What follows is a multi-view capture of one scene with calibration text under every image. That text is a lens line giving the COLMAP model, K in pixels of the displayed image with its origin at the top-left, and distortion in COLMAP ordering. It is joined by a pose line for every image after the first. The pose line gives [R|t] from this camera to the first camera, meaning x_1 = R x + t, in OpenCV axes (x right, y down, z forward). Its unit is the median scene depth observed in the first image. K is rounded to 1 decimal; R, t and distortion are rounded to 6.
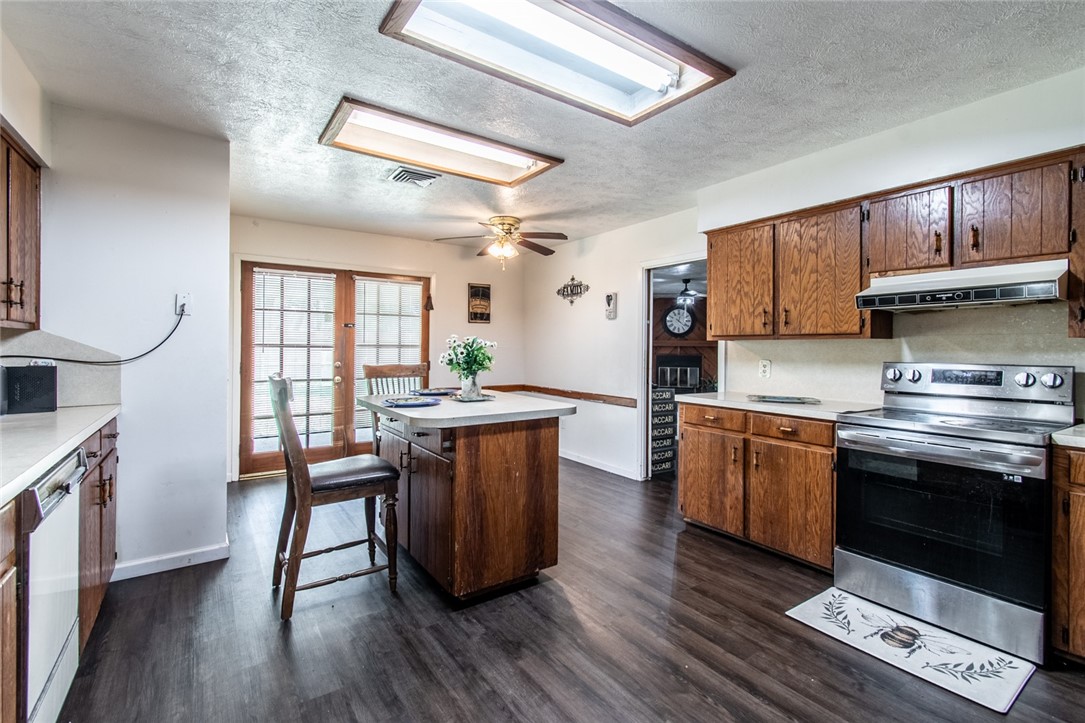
lens RADIAL K [[487.1, 0, 543.0], [0, 487.1, 349.3], [0, 0, 1]] dist [0.006762, -0.000222]
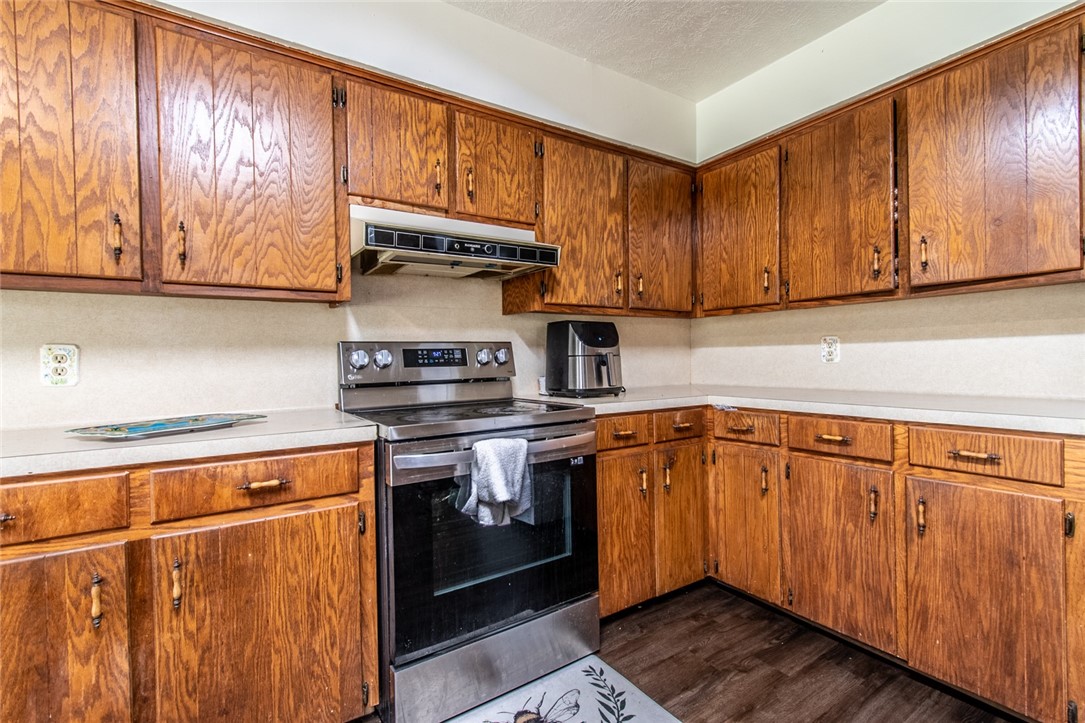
lens RADIAL K [[487.1, 0, 540.0], [0, 487.1, 361.5], [0, 0, 1]] dist [0.006762, -0.000222]
pose [[0.032836, -0.020341, 0.999254, 0.055099], [0.017733, 0.999647, 0.019766, 0.044613], [-0.999303, 0.017071, 0.033185, 0.708755]]
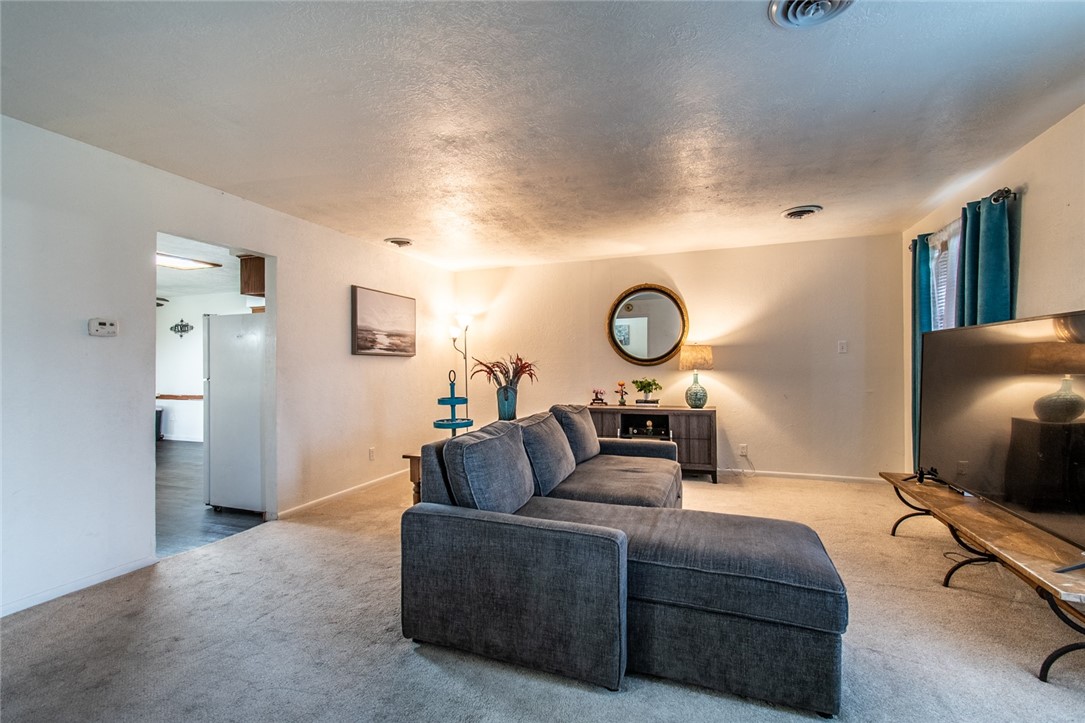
lens RADIAL K [[487.1, 0, 535.1], [0, 487.1, 362.5], [0, 0, 1]] dist [0.006762, -0.000222]
pose [[0.828990, -0.010460, 0.559166, 0.227467], [0.015648, 0.999867, -0.004496, 0.017279], [-0.559045, 0.012477, 0.829043, -1.653794]]
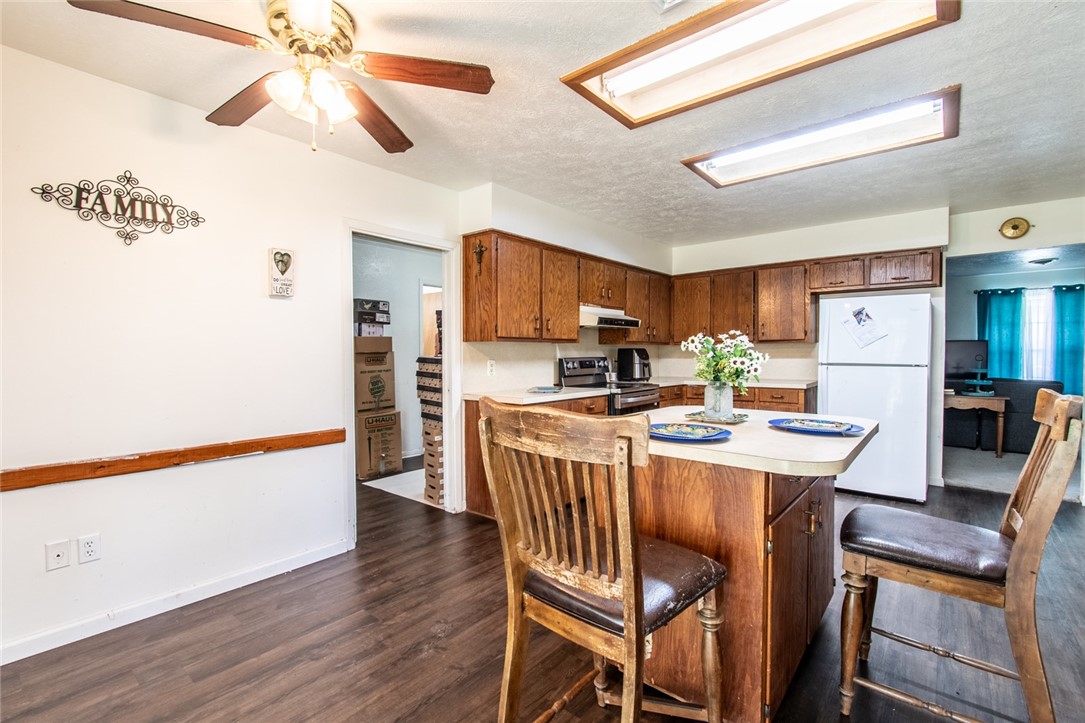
lens RADIAL K [[487.1, 0, 537.2], [0, 487.1, 363.5], [0, 0, 1]] dist [0.006762, -0.000222]
pose [[-0.252277, -0.030757, 0.967166, -0.798685], [0.003162, 0.999463, 0.032609, -0.007164], [-0.967650, 0.011285, -0.252044, 1.465841]]
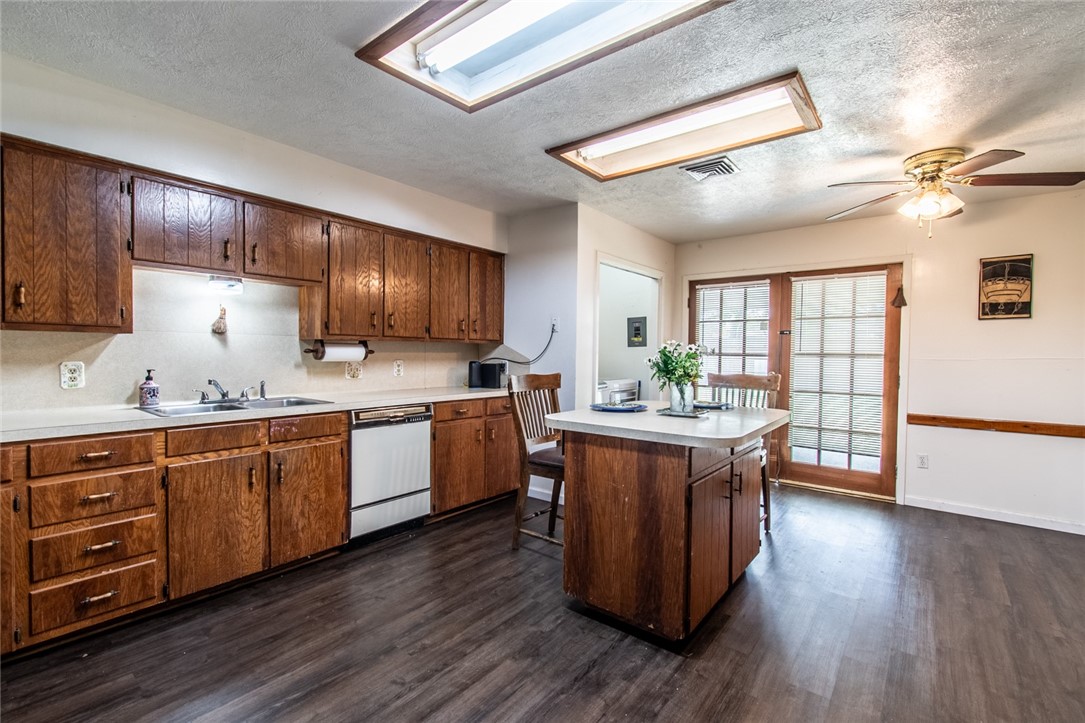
lens RADIAL K [[487.1, 0, 539.2], [0, 487.1, 363.3], [0, 0, 1]] dist [0.006762, -0.000222]
pose [[0.272230, 0.018810, -0.962048, 0.636443], [-0.013625, 0.999784, 0.015693, 0.001865], [0.962136, 0.008836, 0.272428, 0.528159]]
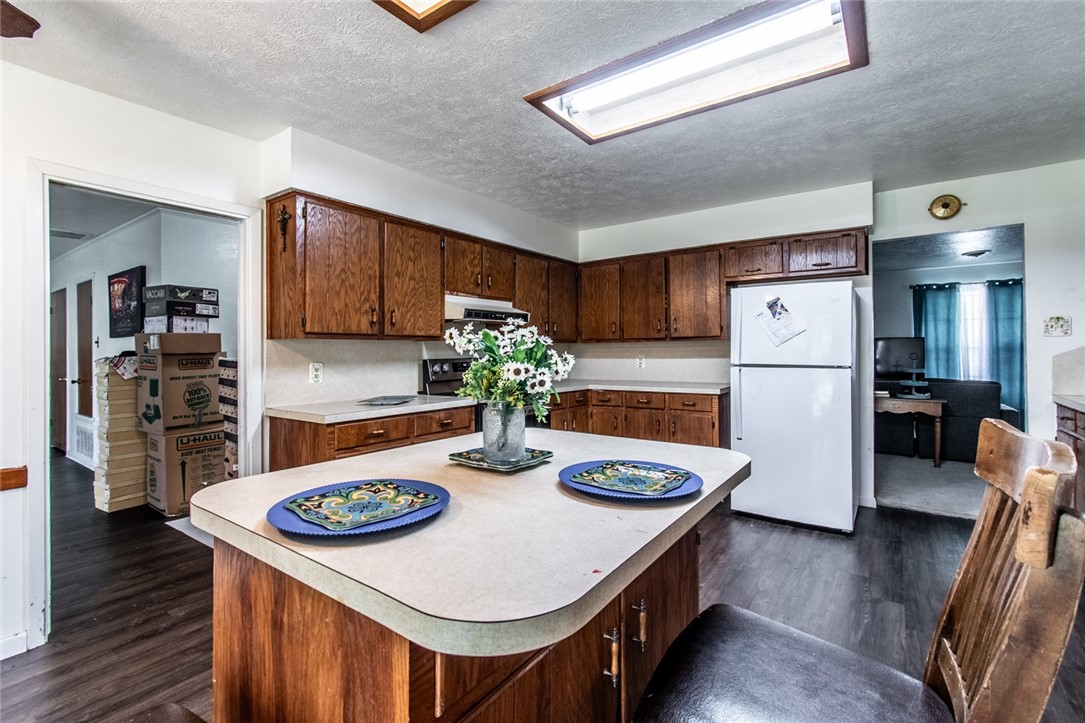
lens RADIAL K [[487.1, 0, 538.4], [0, 487.1, 349.1], [0, 0, 1]] dist [0.006762, -0.000222]
pose [[-0.319066, -0.003913, 0.947724, -0.599867], [0.005908, 0.999964, 0.006118, -0.006333], [-0.947714, 0.007551, -0.319031, 1.124042]]
